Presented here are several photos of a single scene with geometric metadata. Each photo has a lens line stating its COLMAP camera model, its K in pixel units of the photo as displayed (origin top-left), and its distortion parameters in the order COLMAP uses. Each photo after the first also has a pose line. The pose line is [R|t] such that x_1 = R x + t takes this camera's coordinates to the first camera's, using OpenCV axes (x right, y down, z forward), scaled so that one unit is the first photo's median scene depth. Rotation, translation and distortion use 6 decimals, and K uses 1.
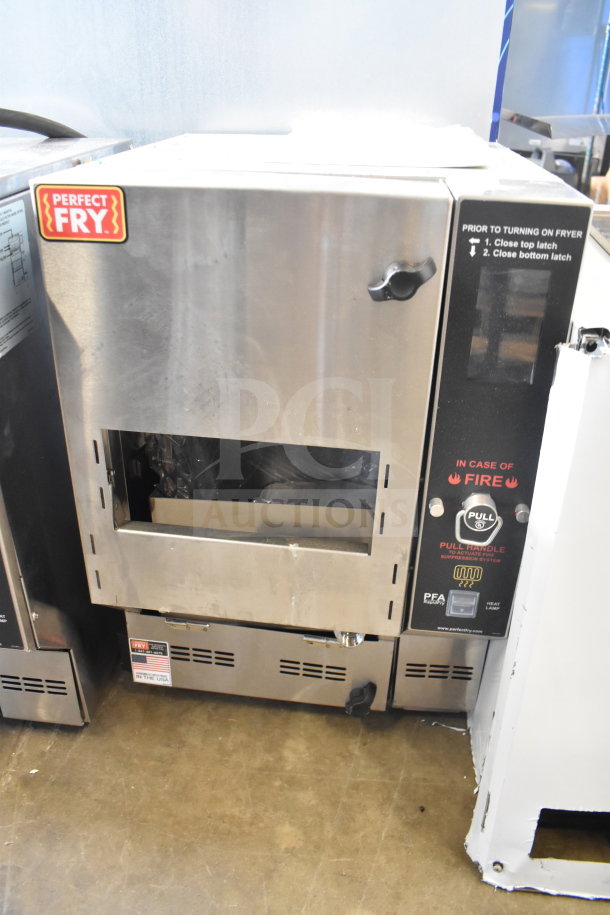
lens RADIAL K [[733.2, 0, 302.4], [0, 733.2, 454.6], [0, 0, 1]] dist [-0.100852, 0.001217]
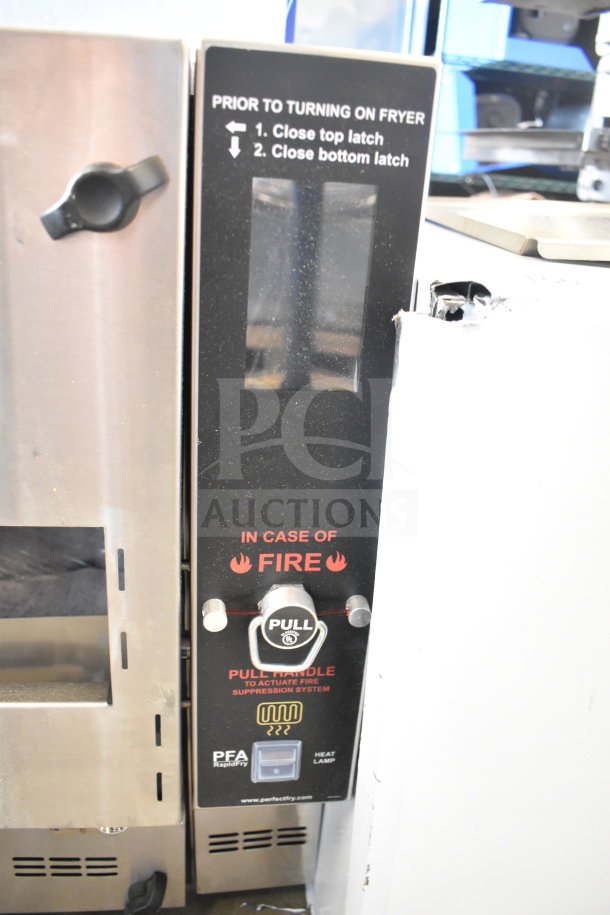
lens RADIAL K [[733.2, 0, 308.3], [0, 733.2, 456.6], [0, 0, 1]] dist [-0.100852, 0.001217]
pose [[0.968299, -0.055966, 0.243444, 0.141571], [0.077071, 0.993966, -0.078046, -0.002626], [-0.237607, 0.094335, 0.966770, 0.475822]]
